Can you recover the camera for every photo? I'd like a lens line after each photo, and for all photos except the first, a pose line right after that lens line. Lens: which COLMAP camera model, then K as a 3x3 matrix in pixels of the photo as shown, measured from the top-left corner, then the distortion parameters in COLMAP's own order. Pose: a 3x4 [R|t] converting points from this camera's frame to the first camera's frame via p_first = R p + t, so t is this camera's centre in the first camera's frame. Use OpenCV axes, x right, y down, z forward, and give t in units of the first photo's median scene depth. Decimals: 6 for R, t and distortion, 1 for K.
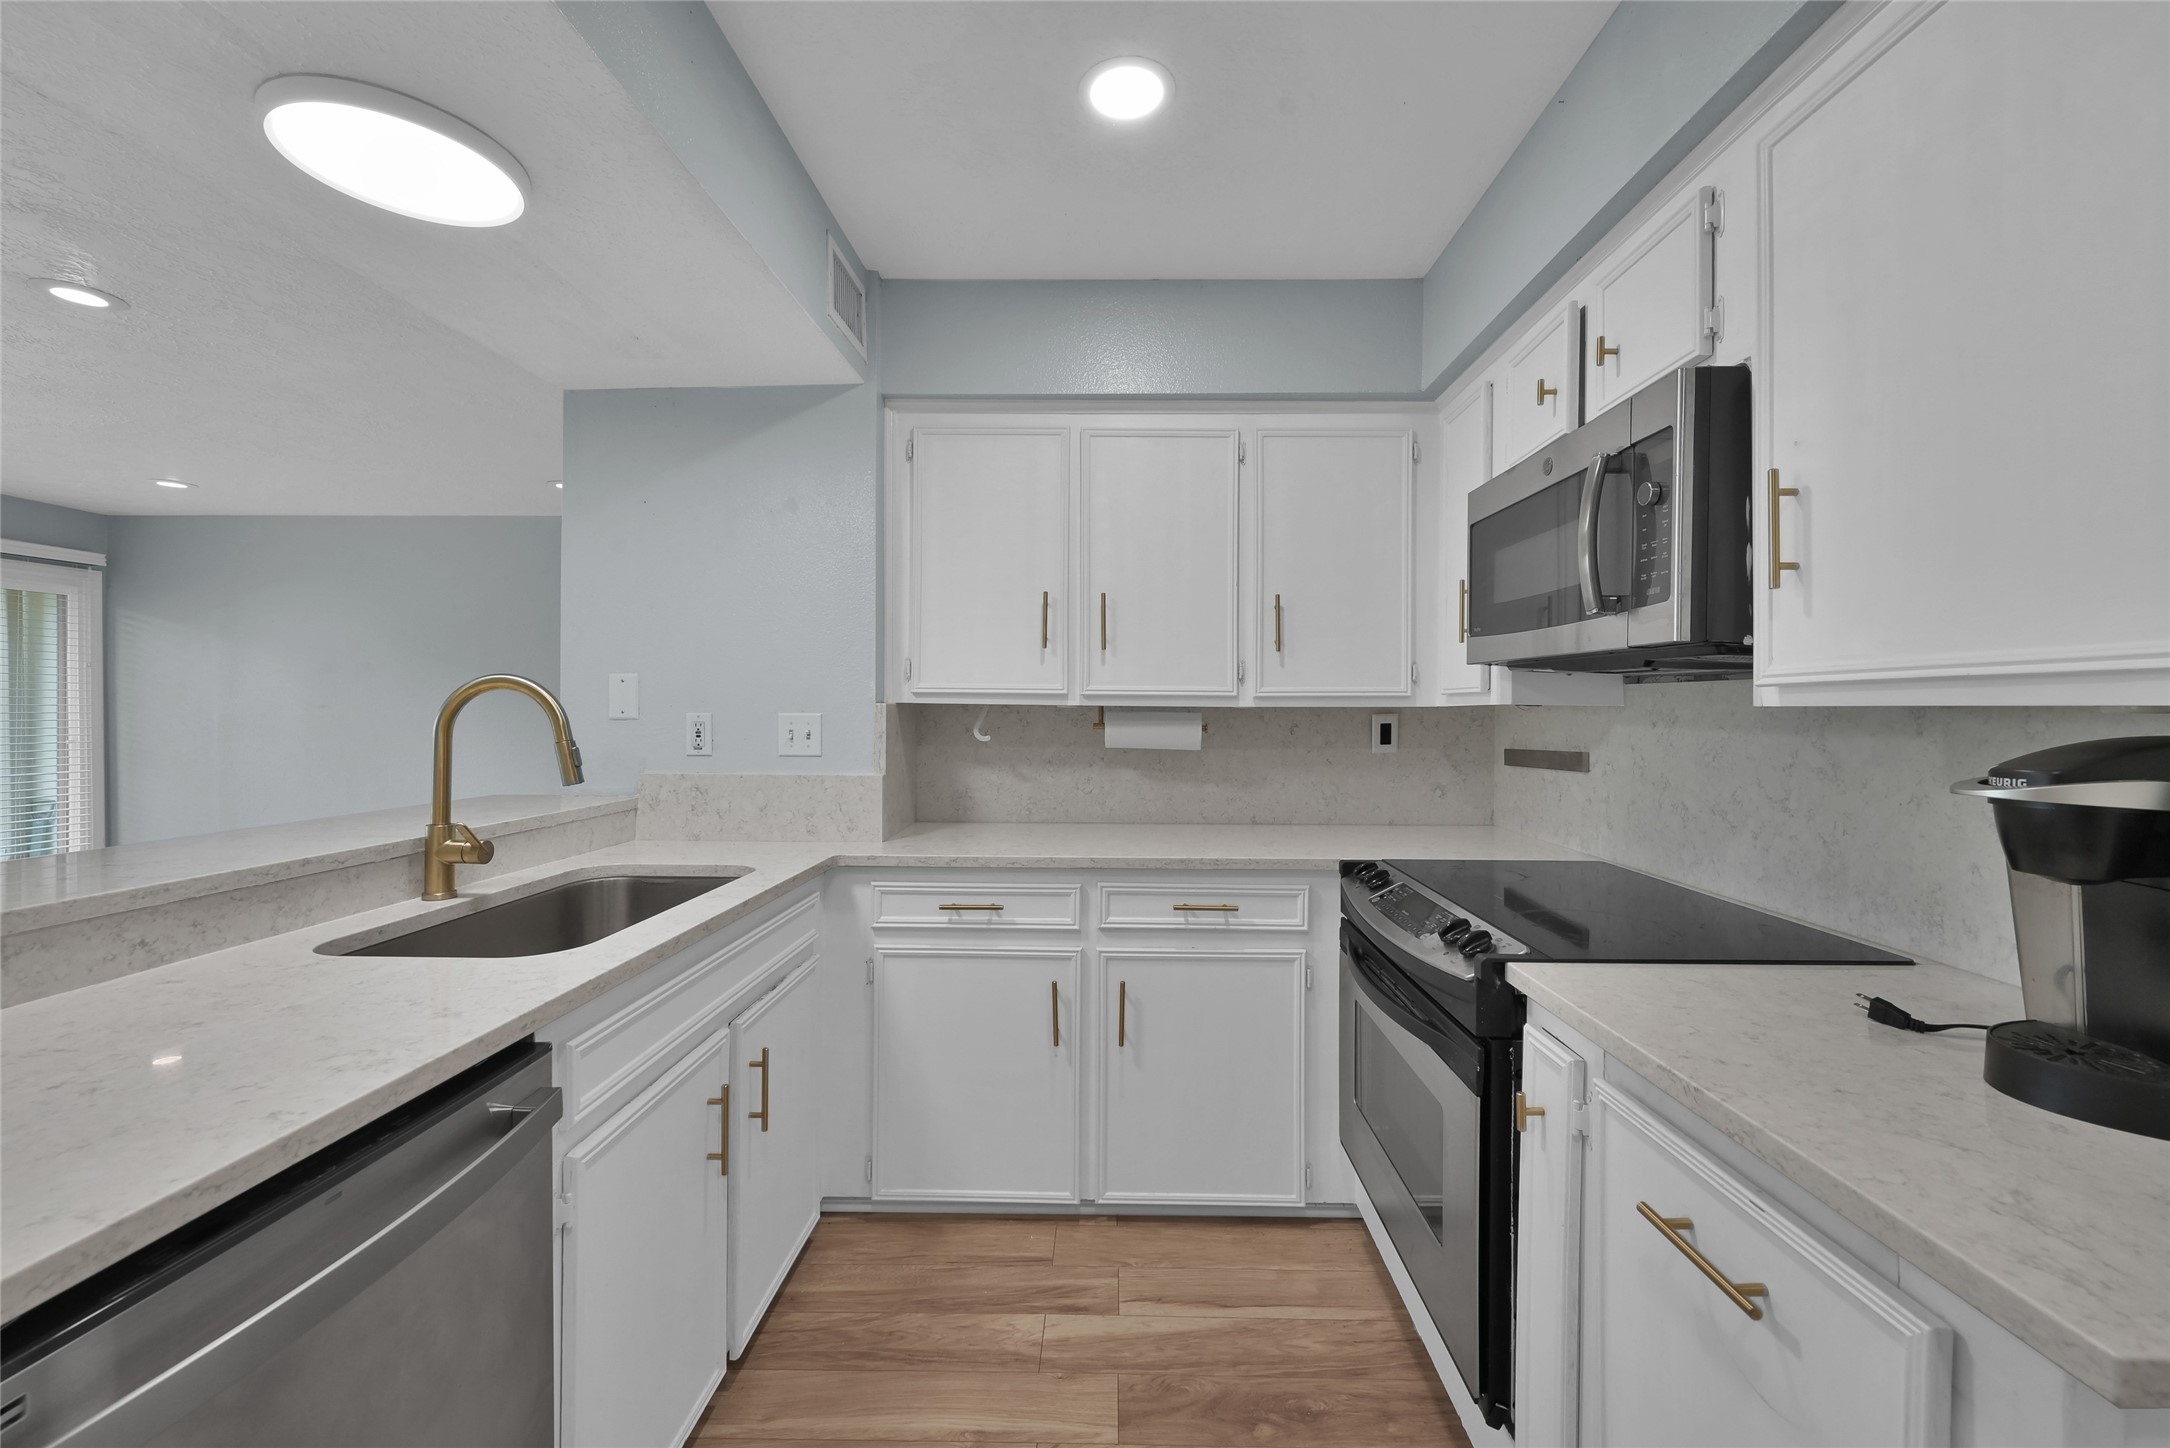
lens RADIAL K [[867.1, 0, 1100.7], [0, 867.1, 707.8], [0, 0, 1]] dist [-0.001393, 0.000181]
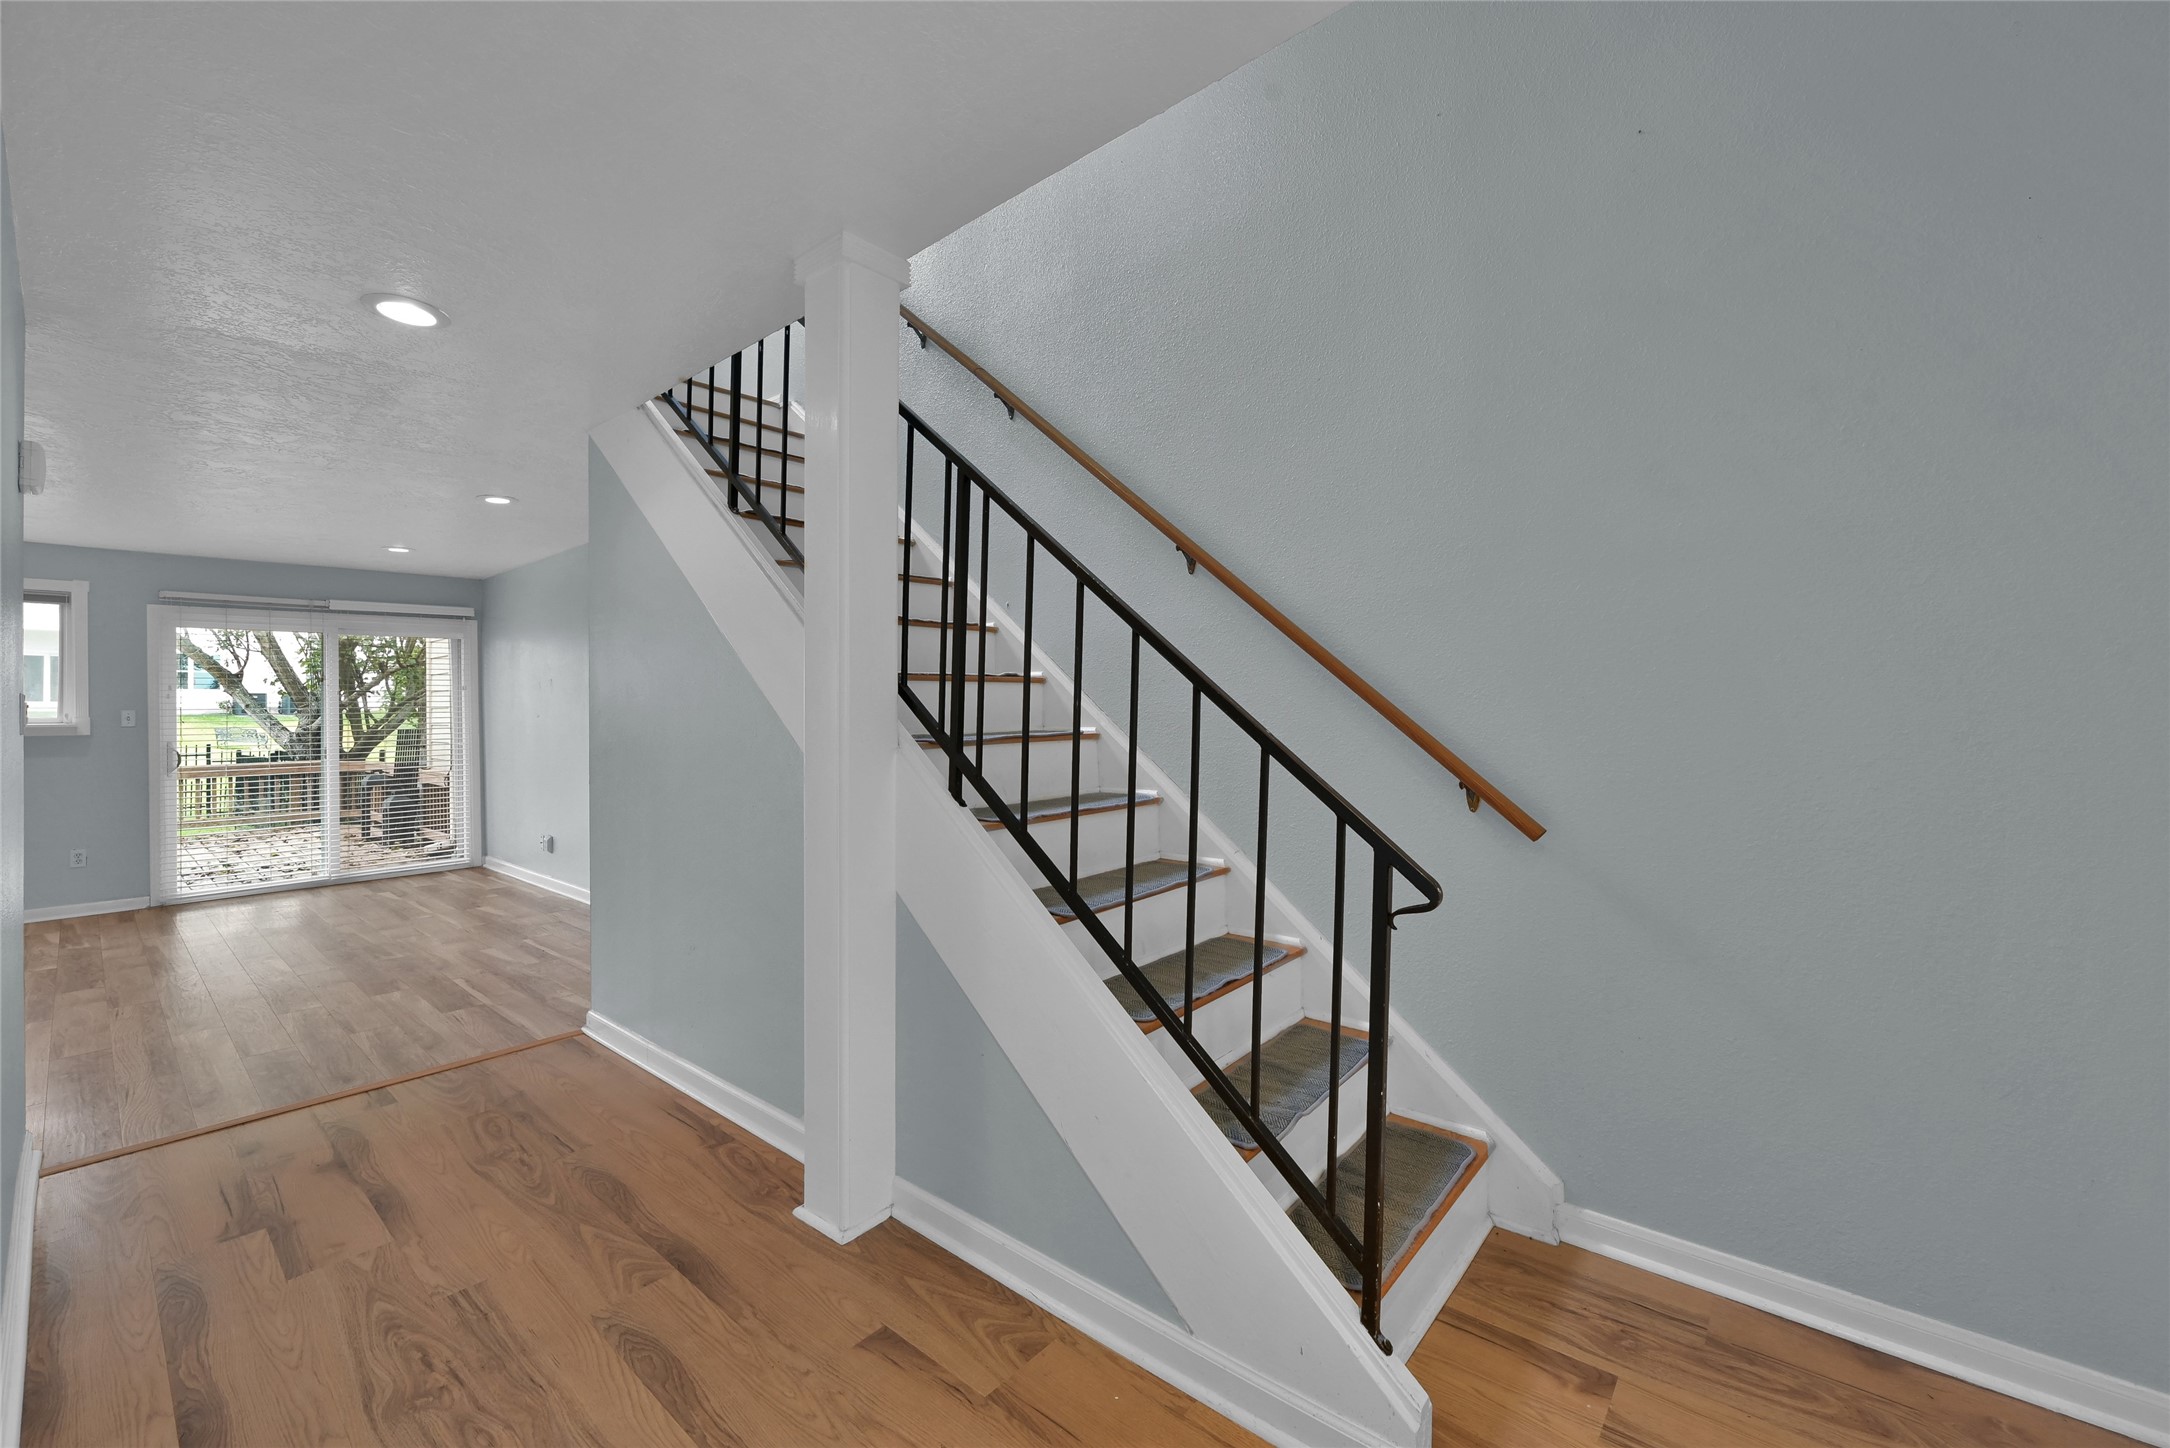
lens RADIAL K [[874.8, 0, 1093.3], [0, 874.8, 693.8], [0, 0, 1]] dist [-0.001432, -0.000358]
pose [[0.769352, -0.024382, -0.638360, 1.296868], [0.019822, 0.999701, -0.014294, 0.000378], [0.638518, -0.001656, 0.769605, 1.450976]]
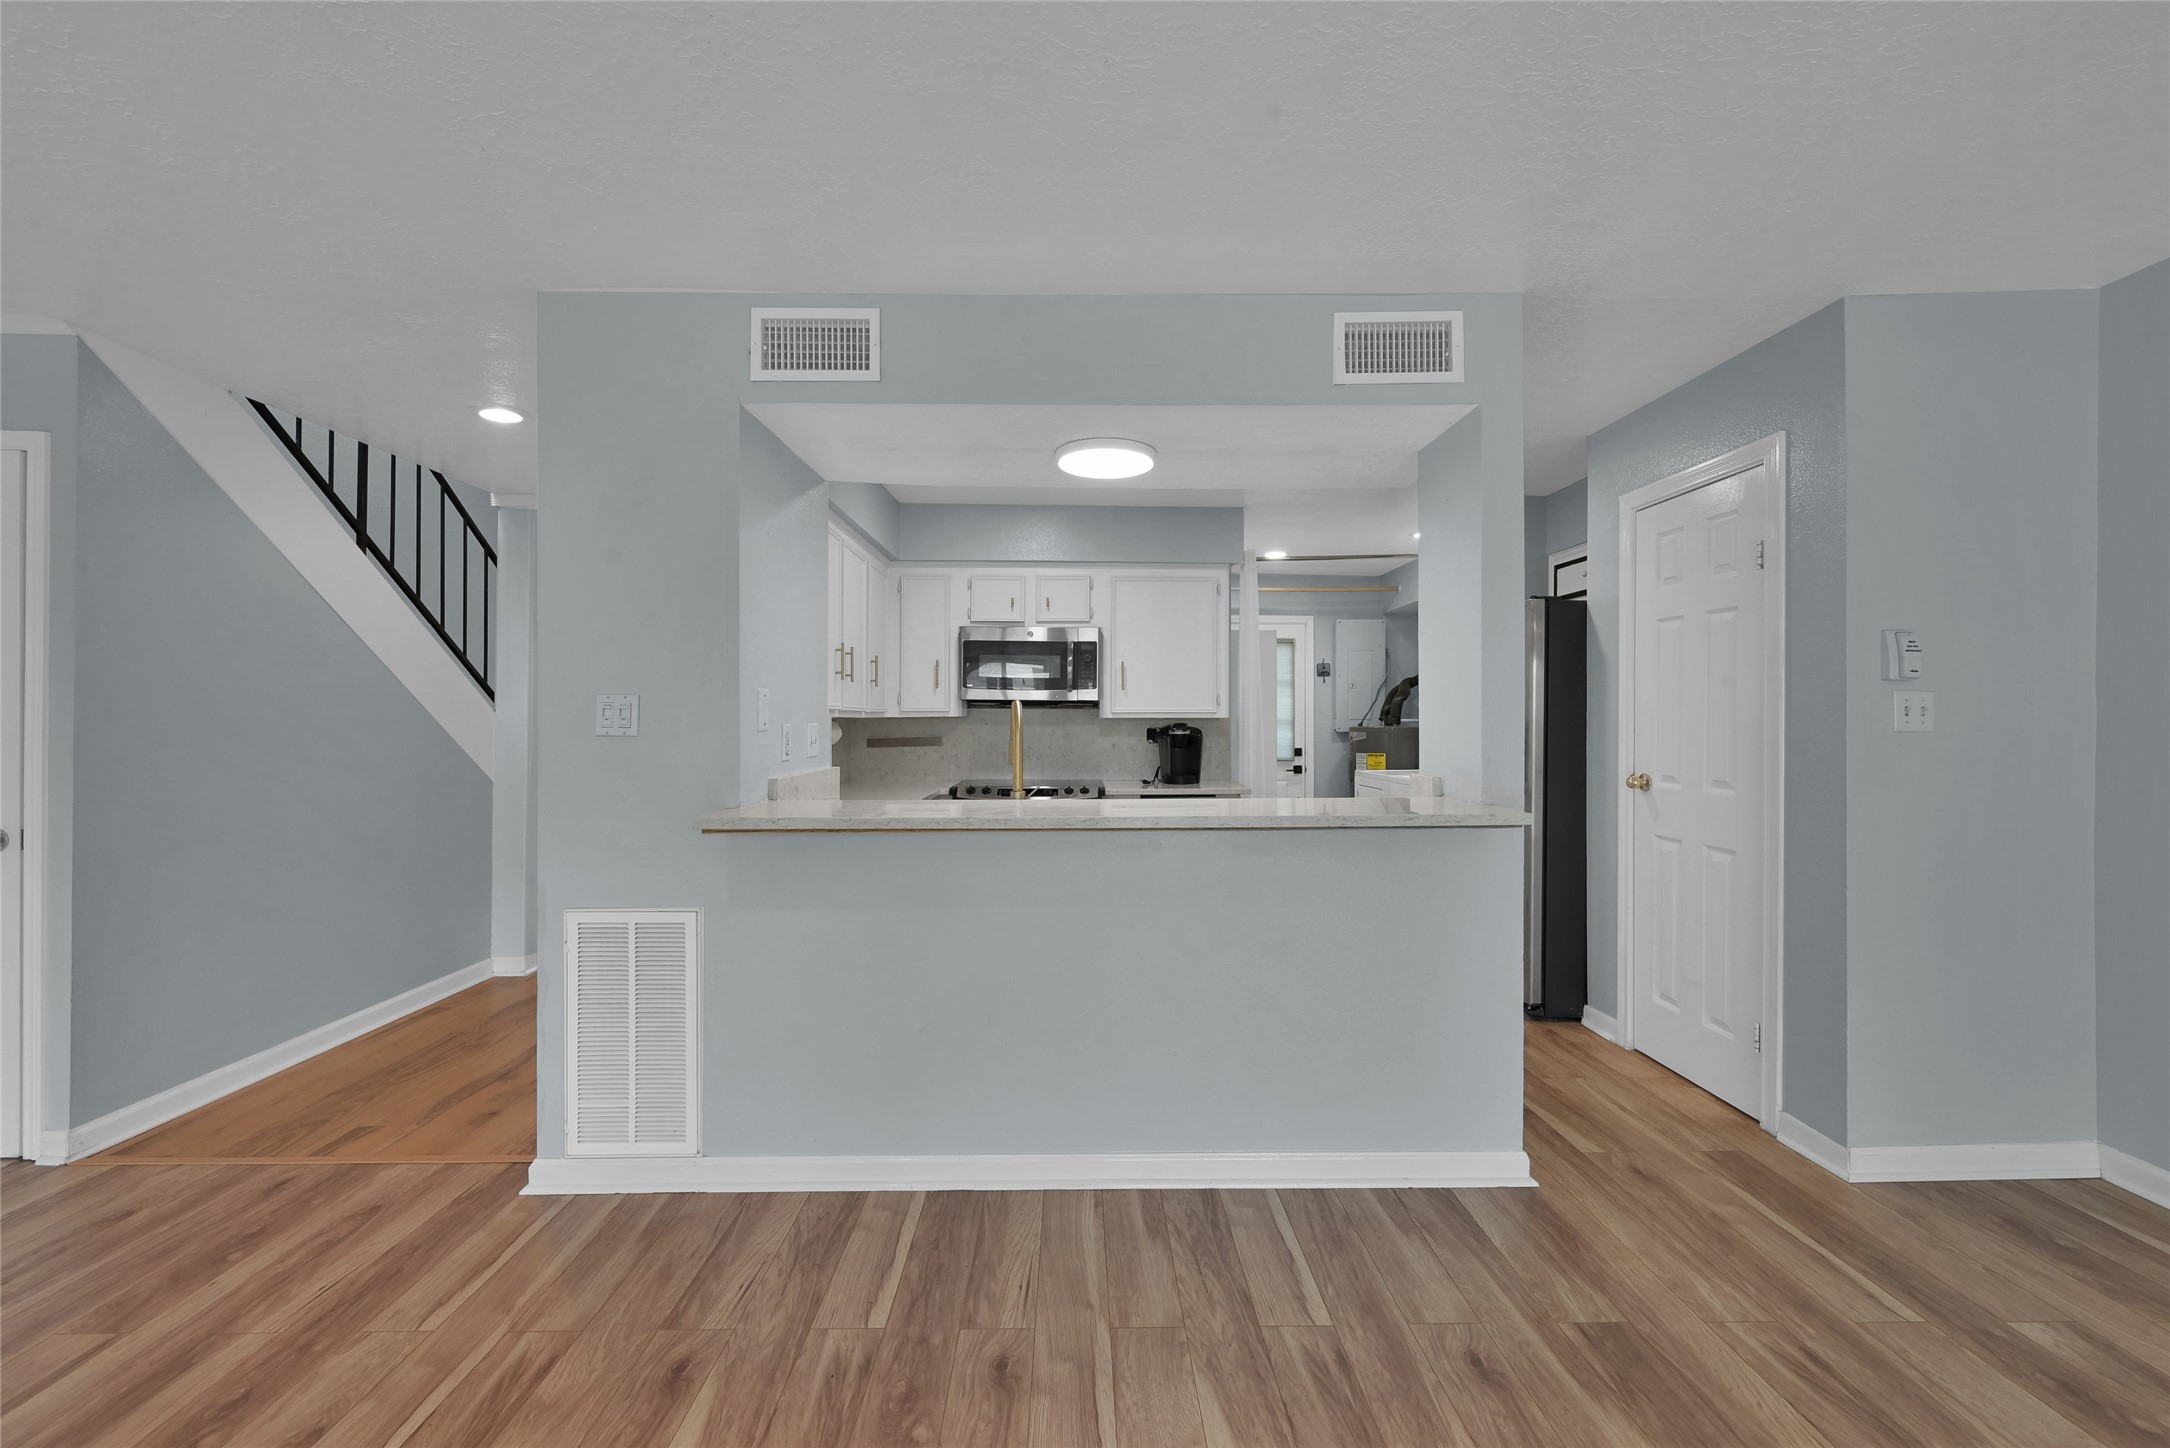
lens RADIAL K [[856.2, 0, 1082.0], [0, 856.2, 717.8], [0, 0, 1]] dist [-0.000999, -0.000153]
pose [[-0.028143, -0.003091, 0.999599, -1.894047], [-0.000516, 0.999995, 0.003078, -0.008632], [-0.999604, -0.000429, -0.028144, 0.736323]]
